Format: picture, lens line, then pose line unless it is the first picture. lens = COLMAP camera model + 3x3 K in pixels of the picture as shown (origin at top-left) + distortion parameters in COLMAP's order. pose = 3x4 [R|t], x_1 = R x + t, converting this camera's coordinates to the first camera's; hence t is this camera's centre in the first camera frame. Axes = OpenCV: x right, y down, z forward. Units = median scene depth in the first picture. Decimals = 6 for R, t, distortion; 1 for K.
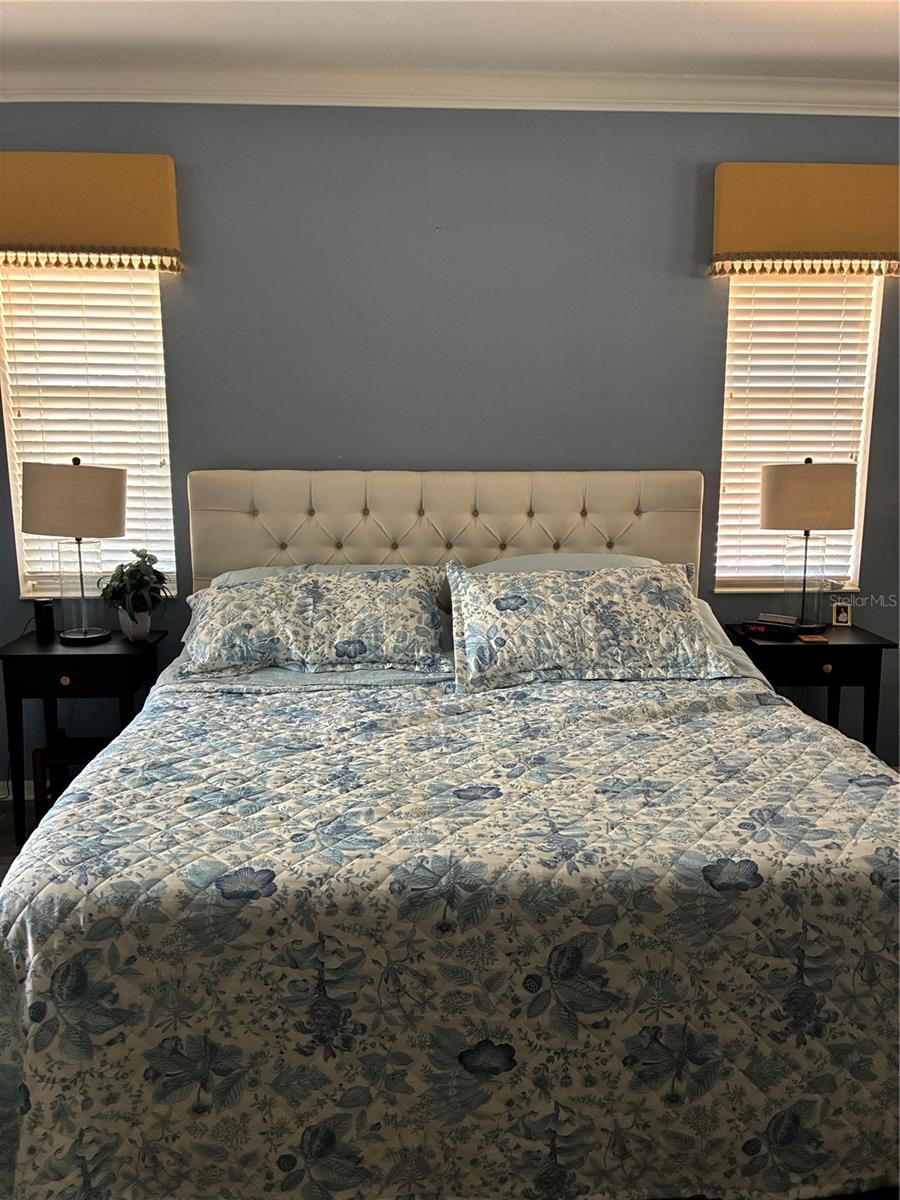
lens RADIAL K [[906.7, 0, 453.8], [0, 906.7, 607.6], [0, 0, 1]] dist [0.052662, -0.068633]
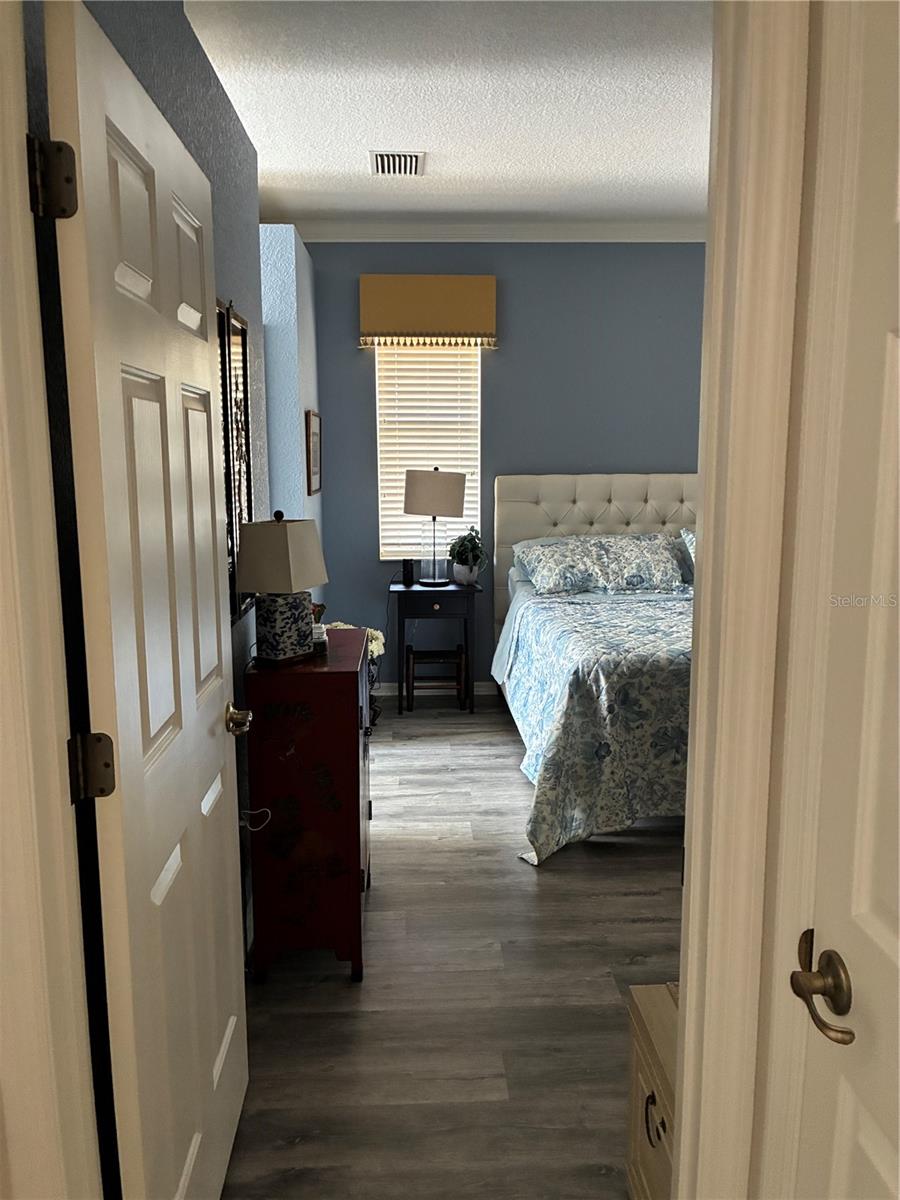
lens RADIAL K [[906.7, 0, 445.1], [0, 906.7, 600.7], [0, 0, 1]] dist [0.052662, -0.068633]
pose [[0.999987, -0.004615, -0.002281, -0.449508], [0.004529, 0.999339, -0.036066, 0.139205], [0.002446, 0.036055, 0.999347, -0.624108]]
